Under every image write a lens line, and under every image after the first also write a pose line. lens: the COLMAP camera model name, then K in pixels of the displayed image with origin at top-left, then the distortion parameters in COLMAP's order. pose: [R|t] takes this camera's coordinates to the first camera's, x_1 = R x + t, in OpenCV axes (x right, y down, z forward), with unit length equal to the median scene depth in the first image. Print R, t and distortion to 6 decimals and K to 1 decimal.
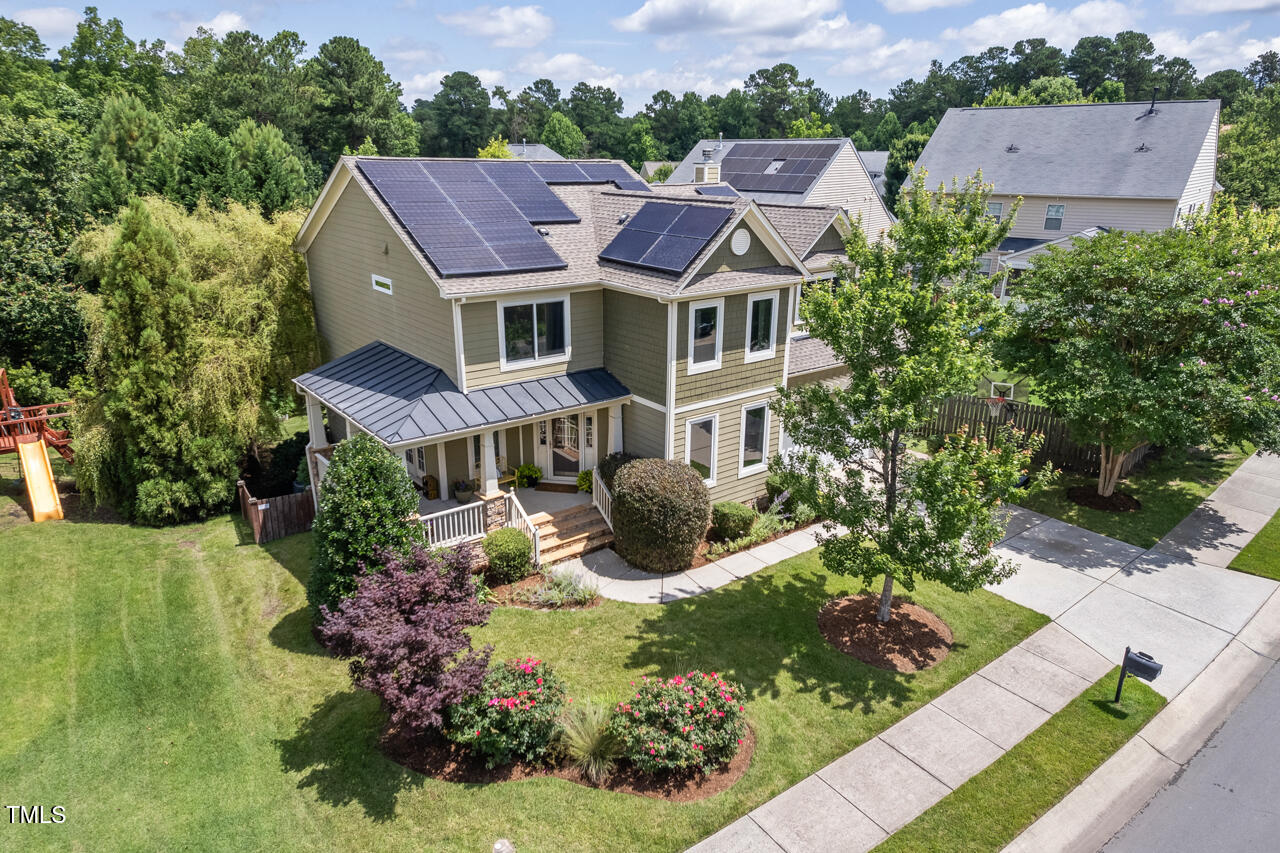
lens RADIAL K [[794.5, 0, 640.8], [0, 794.5, 433.6], [0, 0, 1]] dist [0.058039, -0.026055]
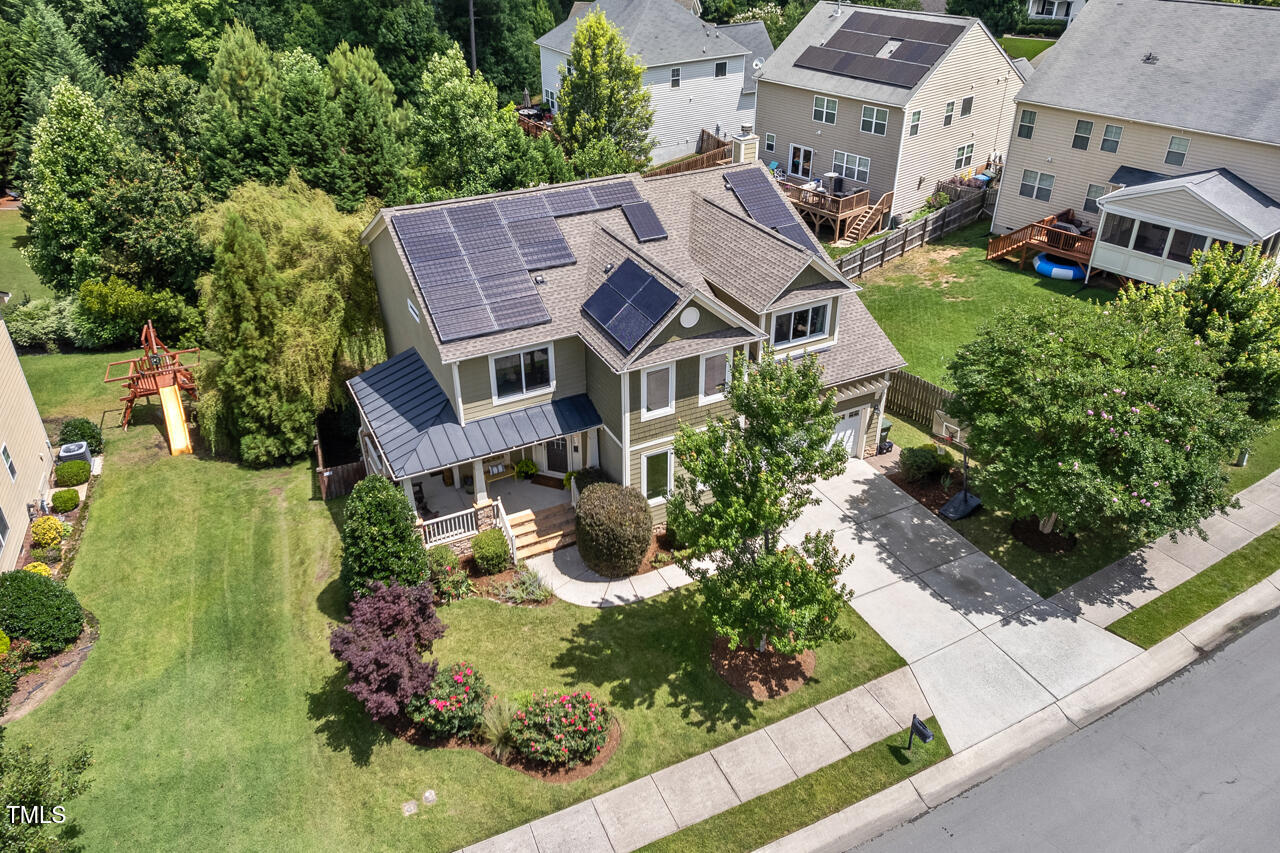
lens RADIAL K [[893.2, 0, 631.4], [0, 893.2, 381.9], [0, 0, 1]] dist [0.054513, -0.001521]
pose [[0.980008, 0.081602, -0.181451, 0.288031], [-0.049646, 0.983468, 0.174145, -0.372419], [0.192662, -0.161656, 0.967858, -0.305561]]
